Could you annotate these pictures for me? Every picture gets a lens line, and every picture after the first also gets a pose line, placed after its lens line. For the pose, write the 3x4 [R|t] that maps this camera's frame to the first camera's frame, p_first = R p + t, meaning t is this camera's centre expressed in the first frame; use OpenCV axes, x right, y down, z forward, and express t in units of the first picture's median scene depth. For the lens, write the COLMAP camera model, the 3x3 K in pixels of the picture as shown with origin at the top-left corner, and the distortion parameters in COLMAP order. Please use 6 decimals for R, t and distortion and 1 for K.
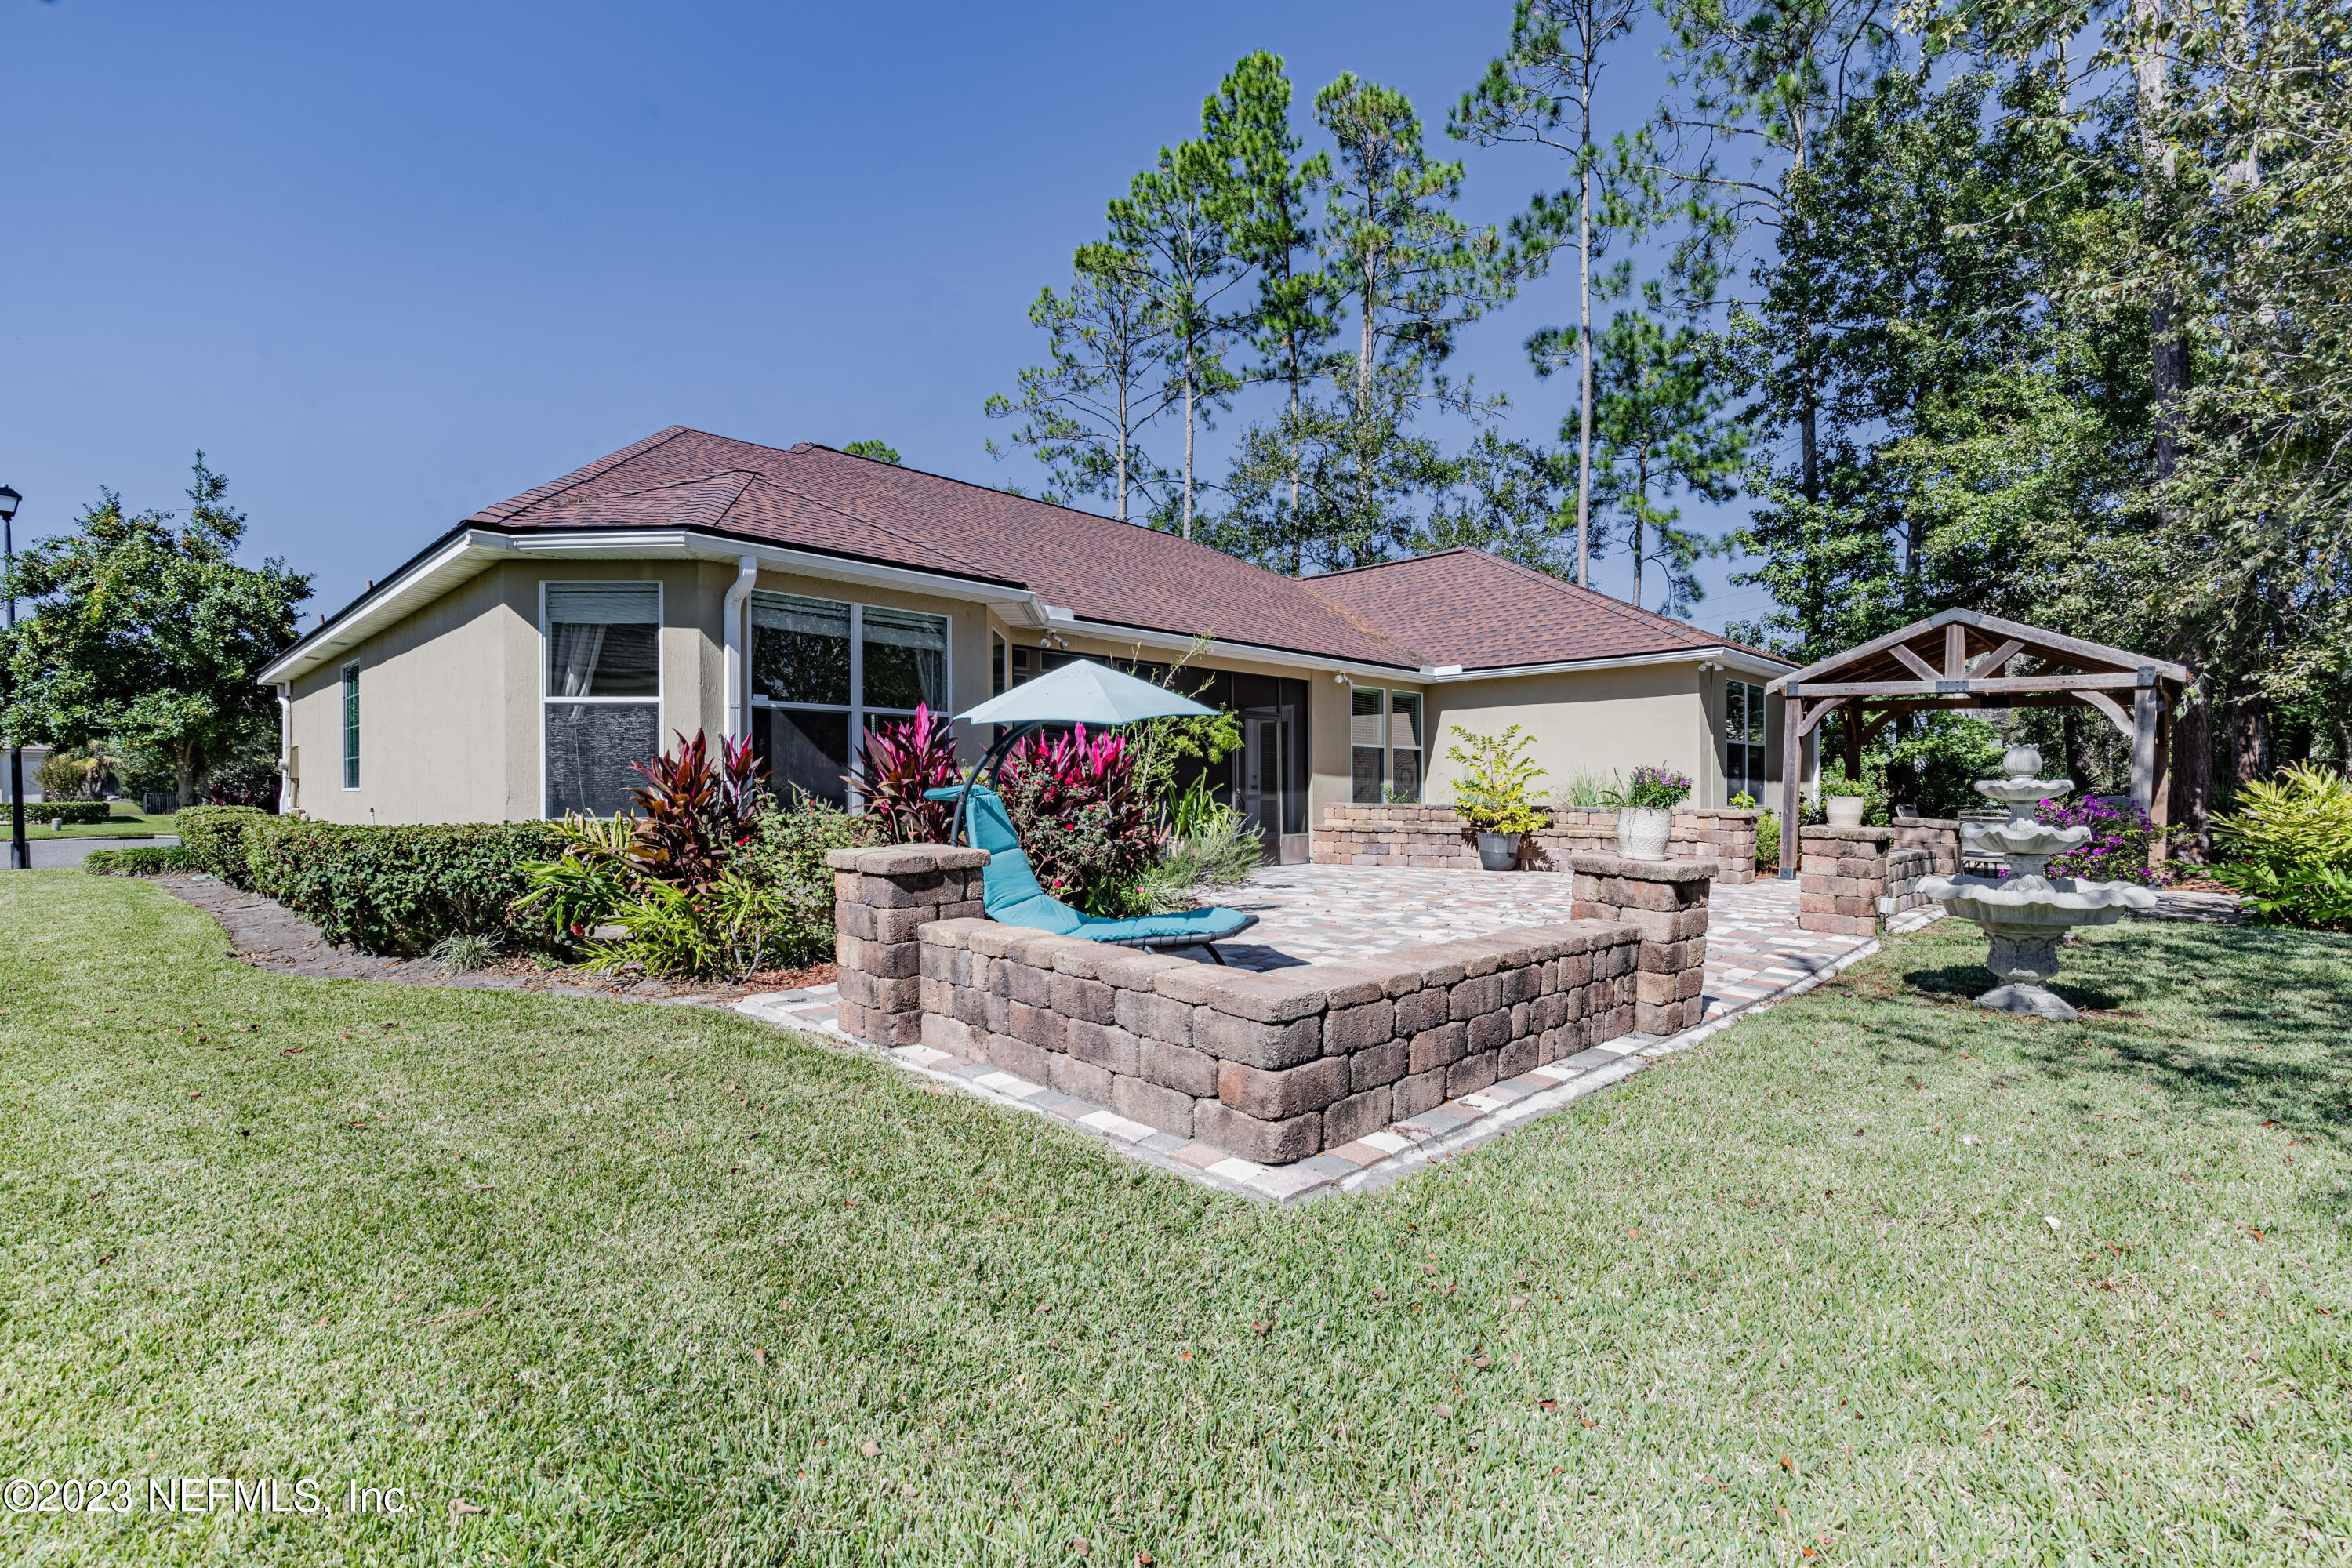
lens RADIAL K [[1052.4, 0, 1176.1], [0, 1052.4, 778.8], [0, 0, 1]] dist [0.007402, -0.001100]
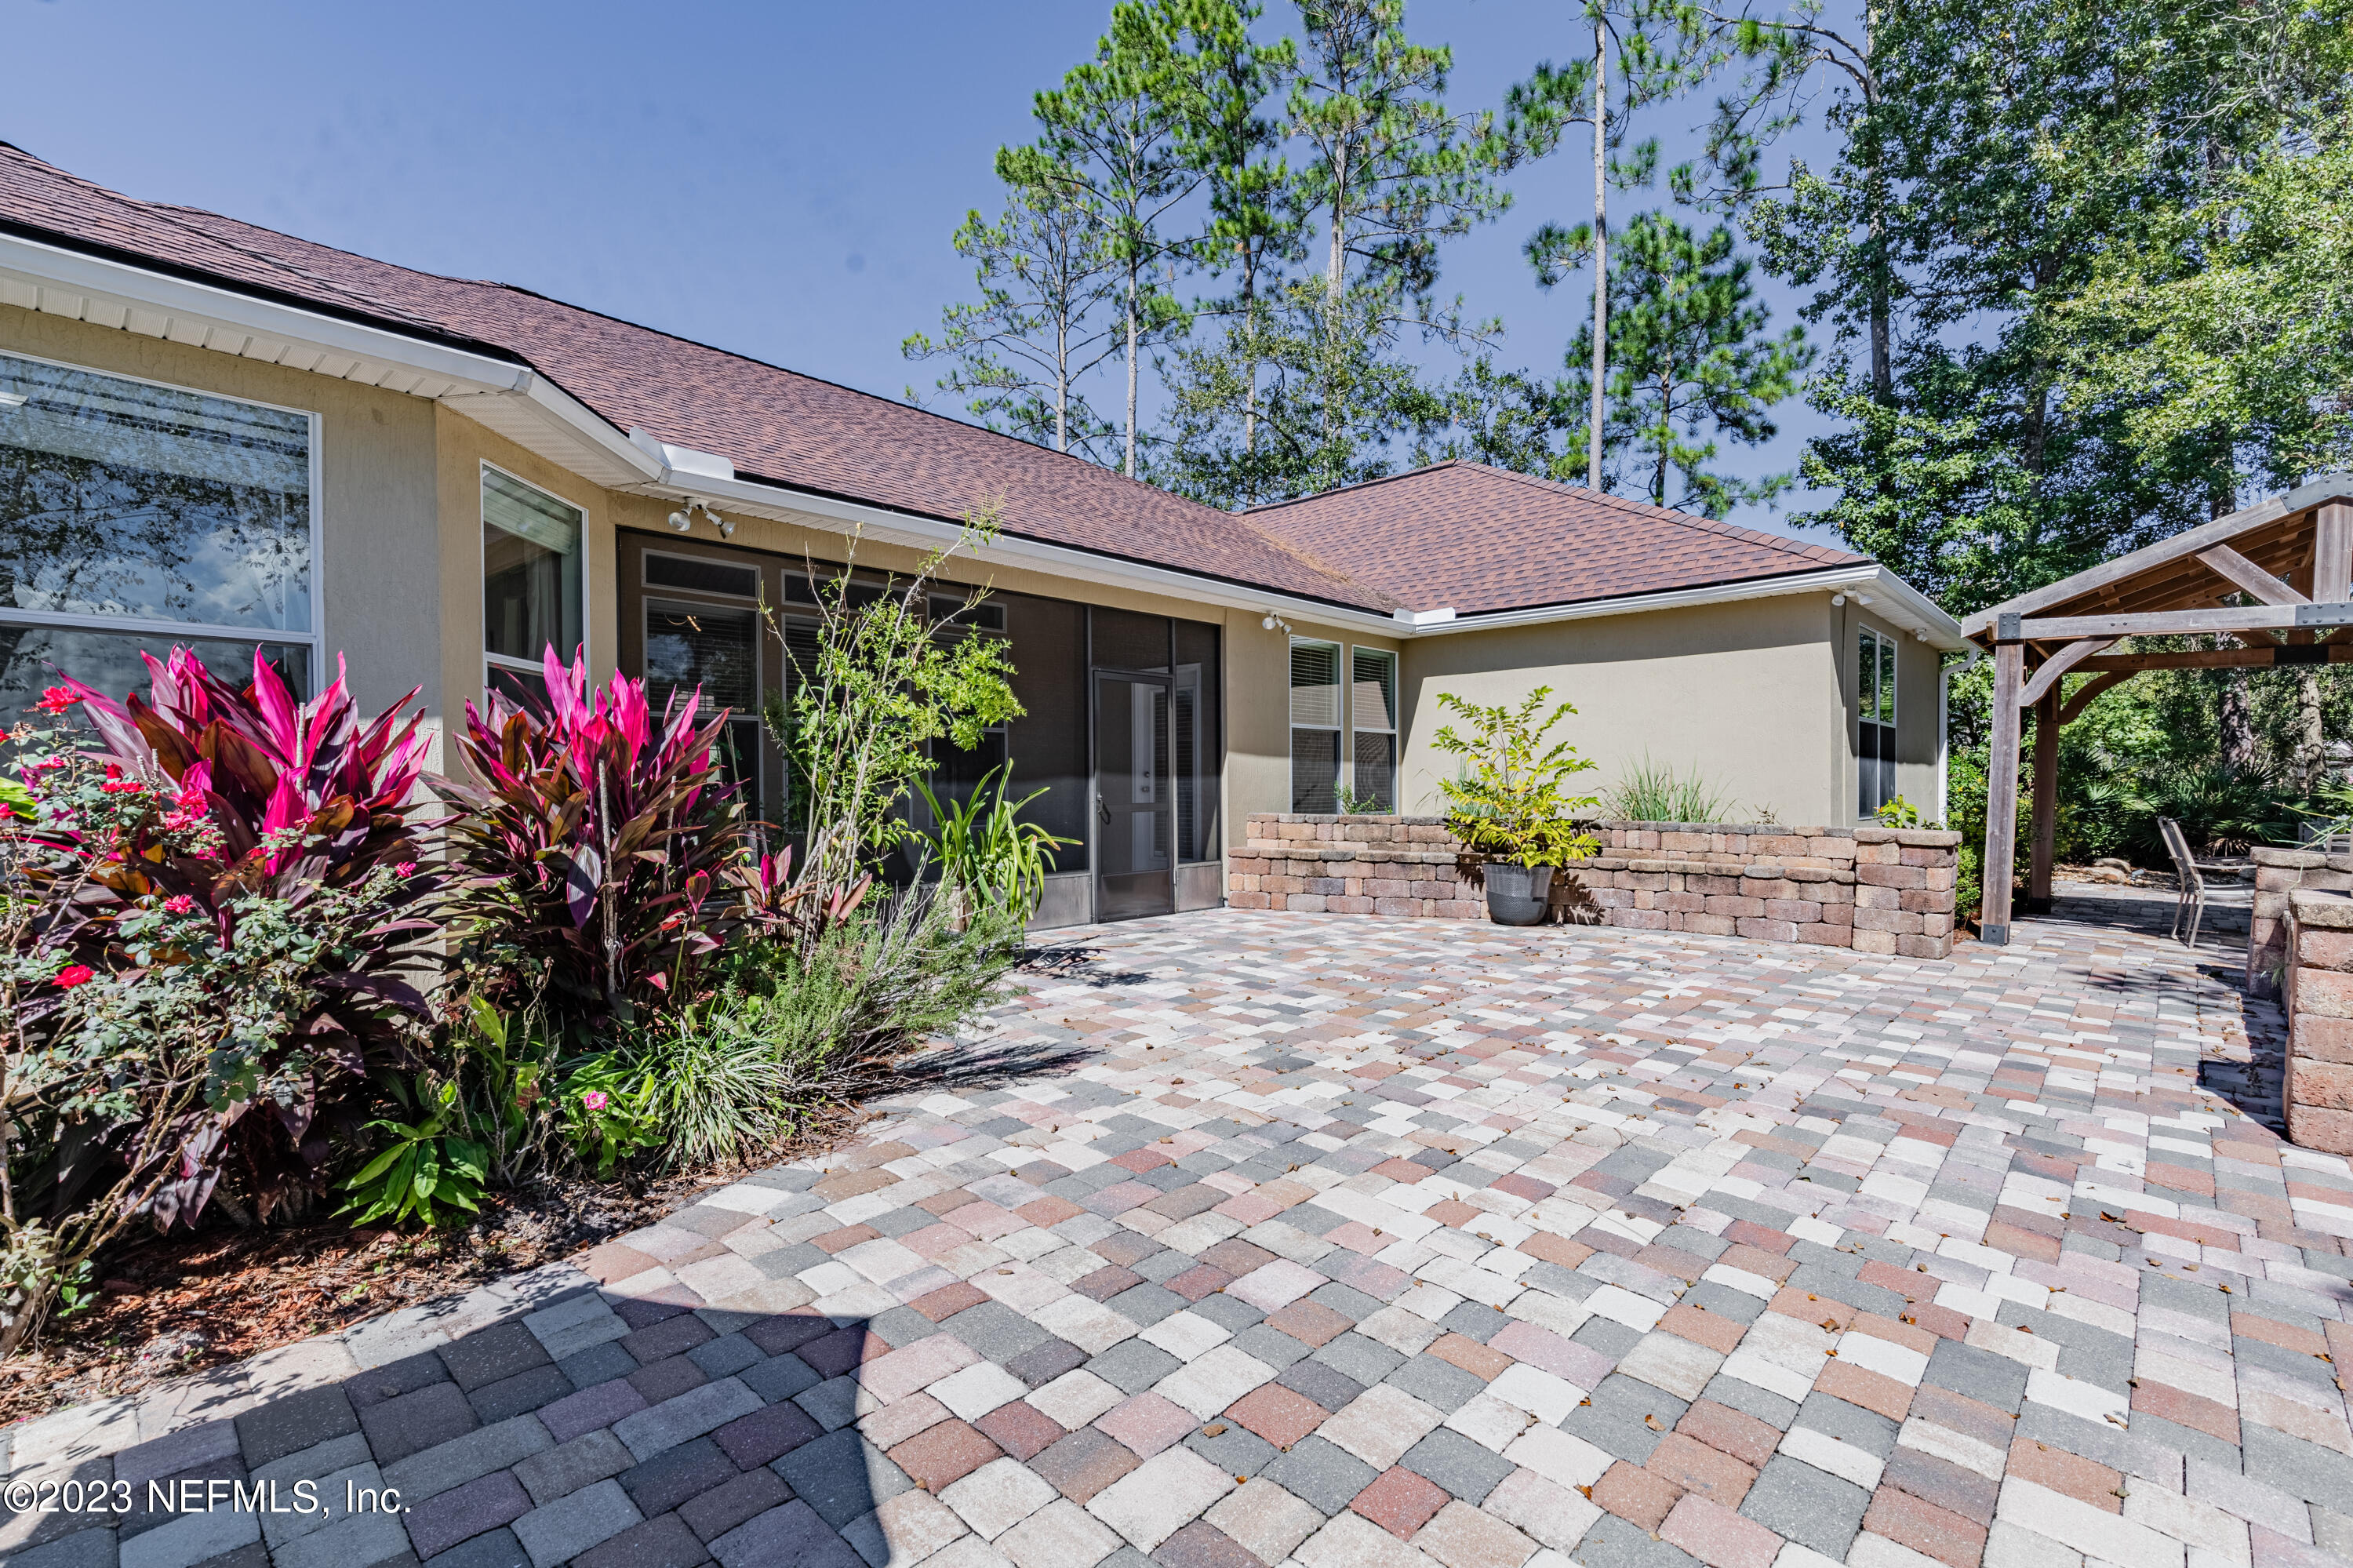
lens RADIAL K [[1052.9, 0, 1171.6], [0, 1052.9, 800.8], [0, 0, 1]] dist [0.007402, -0.001100]
pose [[0.999891, -0.002160, 0.014615, 0.042739], [0.001771, 0.999645, 0.026572, -0.001332], [-0.014667, -0.026544, 0.999540, 0.174871]]
